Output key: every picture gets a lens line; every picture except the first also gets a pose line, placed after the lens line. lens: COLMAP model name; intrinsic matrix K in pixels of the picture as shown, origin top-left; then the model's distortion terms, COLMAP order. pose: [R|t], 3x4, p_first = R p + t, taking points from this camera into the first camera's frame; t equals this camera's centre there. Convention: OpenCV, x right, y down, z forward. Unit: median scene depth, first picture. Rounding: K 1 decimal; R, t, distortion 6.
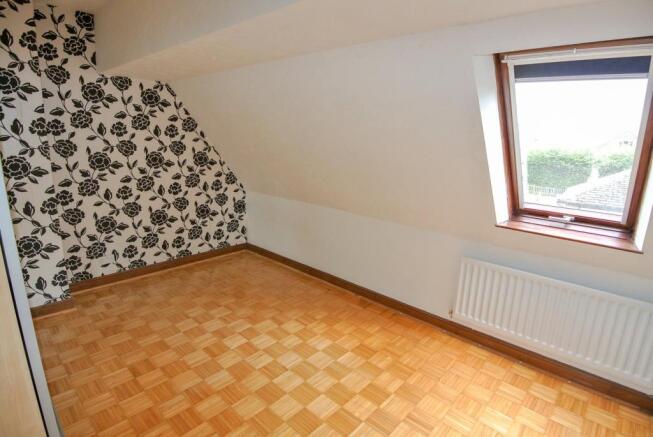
lens RADIAL K [[344.6, 0, 325.8], [0, 344.6, 215.7], [0, 0, 1]] dist [-0.024552, -0.001386]
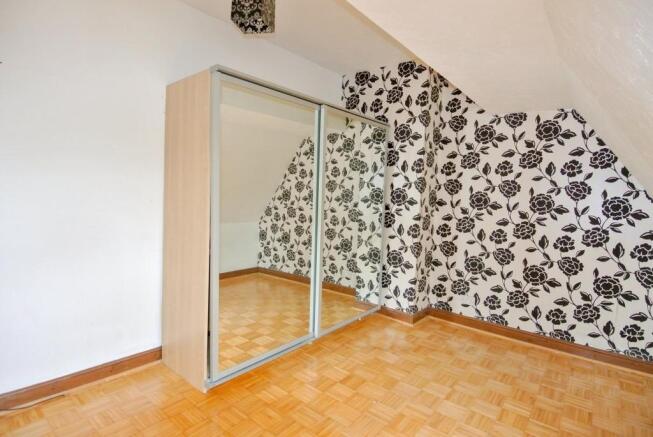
lens RADIAL K [[344.6, 0, 325.8], [0, 344.6, 215.7], [0, 0, 1]] dist [-0.024552, -0.001386]
pose [[0.054797, 0.044382, -0.997511, 0.294984], [-0.261655, 0.964739, 0.028550, -0.025523], [0.963605, 0.259439, 0.064478, 0.474349]]
